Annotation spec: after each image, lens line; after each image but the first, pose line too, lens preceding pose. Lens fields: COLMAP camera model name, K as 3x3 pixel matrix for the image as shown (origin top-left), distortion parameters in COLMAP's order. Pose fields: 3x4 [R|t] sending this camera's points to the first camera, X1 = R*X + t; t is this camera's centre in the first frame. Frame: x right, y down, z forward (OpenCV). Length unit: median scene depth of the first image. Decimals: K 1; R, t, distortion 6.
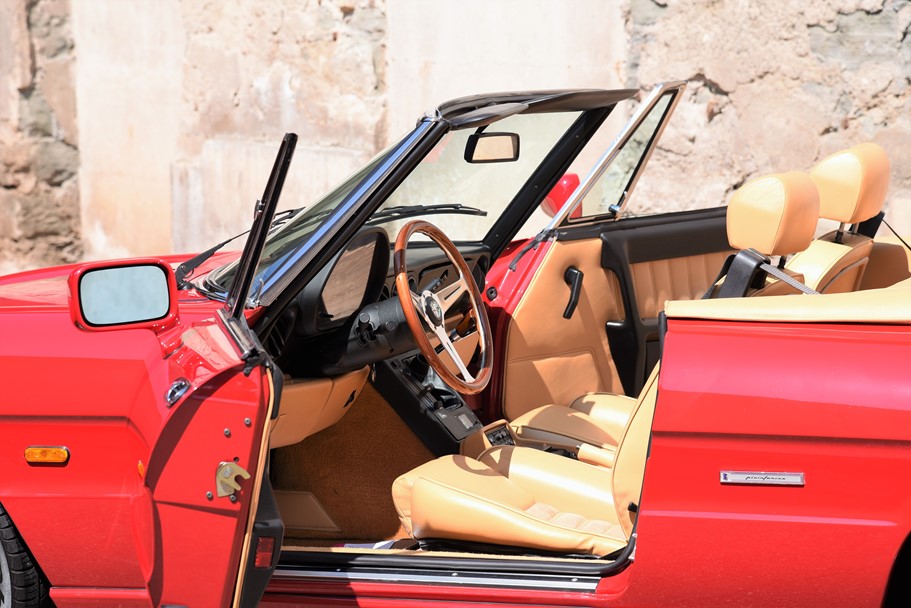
lens RADIAL K [[3165.3, 0, 455.5], [0, 3165.3, 304.0], [0, 0, 1]] dist [0.027320, 0.156499]
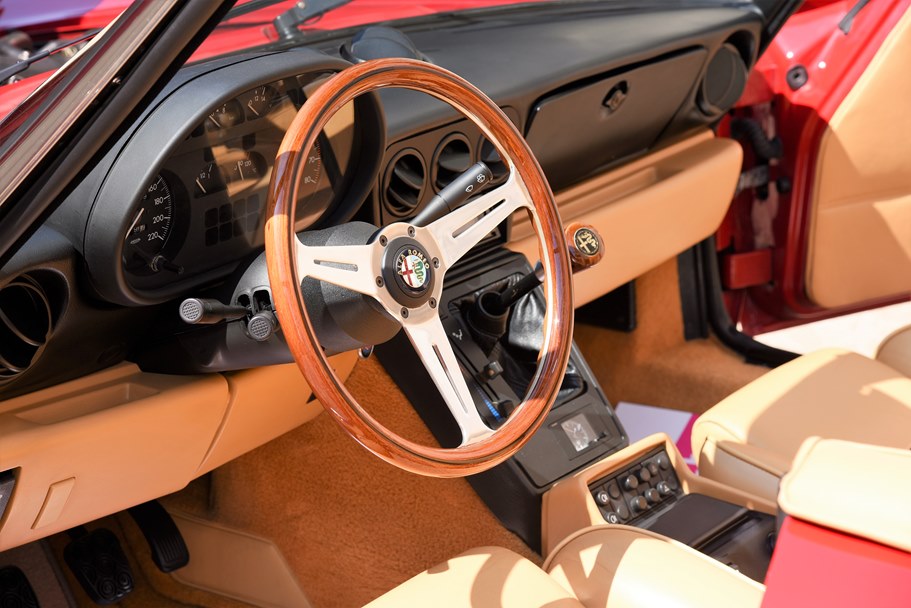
lens RADIAL K [[2510.1, 0, 455.5], [0, 2510.1, 304.0], [0, 0, 1]] dist [0.791235, 0.308542]
pose [[0.952237, 0.089813, -0.291852, 0.097351], [-0.024701, 0.975291, 0.219537, -0.067305], [0.304358, -0.201842, 0.930927, 0.644762]]
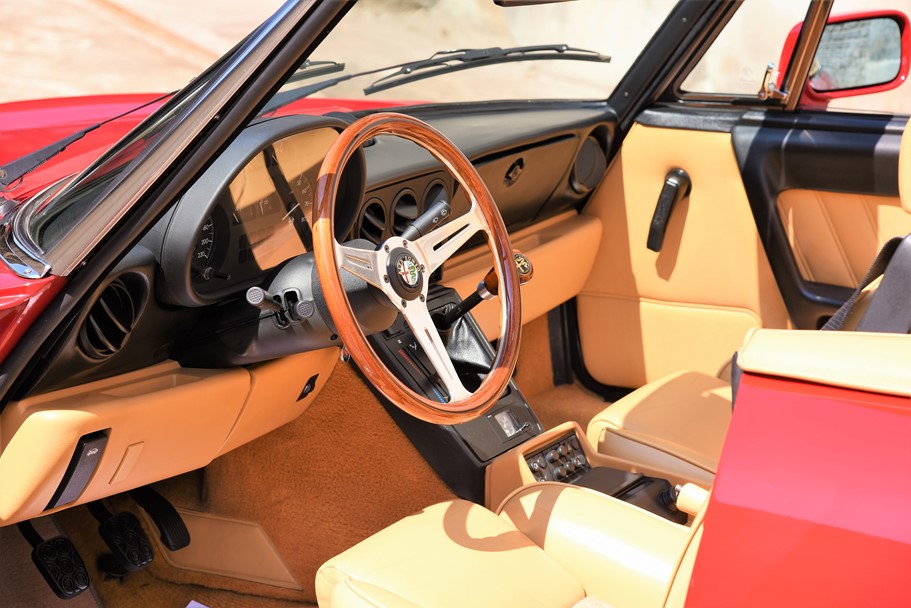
lens RADIAL K [[2631.8, 0, 455.5], [0, 2631.8, 304.0], [0, 0, 1]] dist [0.843960, -0.180173]
pose [[0.981939, 0.048240, -0.182945, 0.086922], [-0.024547, 0.991258, 0.129631, -0.052706], [0.187599, -0.122799, 0.974540, 0.505539]]
